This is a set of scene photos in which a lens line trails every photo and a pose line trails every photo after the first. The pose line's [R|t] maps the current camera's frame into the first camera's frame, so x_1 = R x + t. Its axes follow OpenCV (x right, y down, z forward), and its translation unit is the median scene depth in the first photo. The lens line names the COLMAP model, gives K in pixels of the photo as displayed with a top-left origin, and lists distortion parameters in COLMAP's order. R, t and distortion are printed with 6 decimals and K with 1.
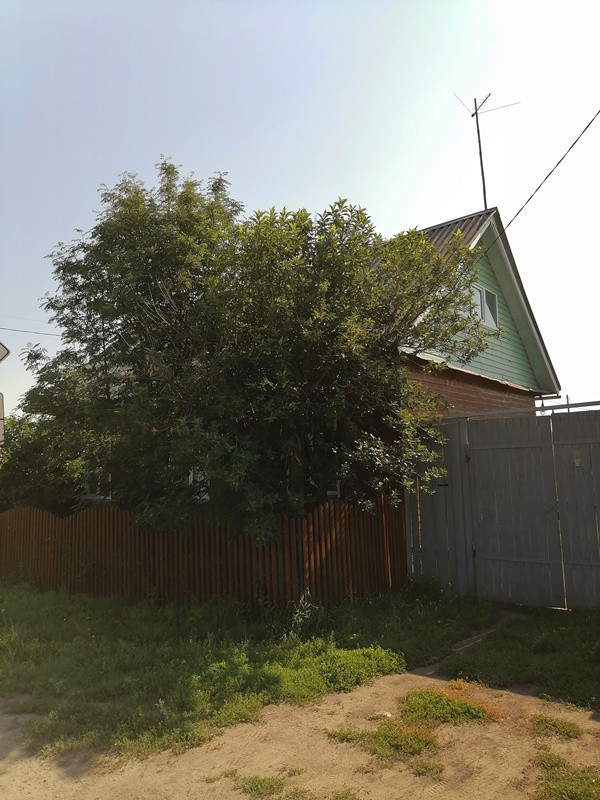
lens RADIAL K [[607.1, 0, 298.1], [0, 607.1, 401.6], [0, 0, 1]] dist [0.033020, -0.013848]
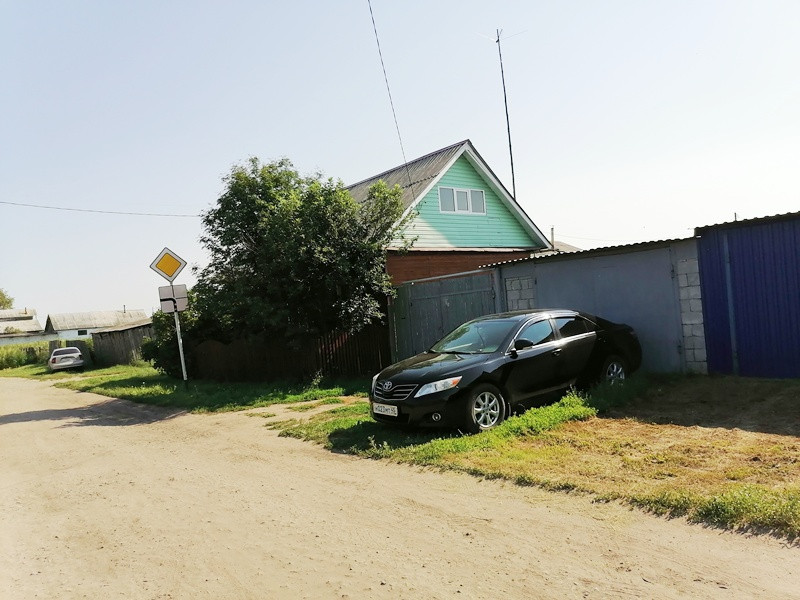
lens RADIAL K [[607.1, 0, 401.1], [0, 607.1, 298.8], [0, 0, 1]] dist [0.033020, -0.013848]
pose [[0.978864, -0.058730, -0.195898, 0.607469], [0.080122, 0.991436, 0.103123, -0.118702], [0.188164, -0.116639, 0.975187, -0.843723]]
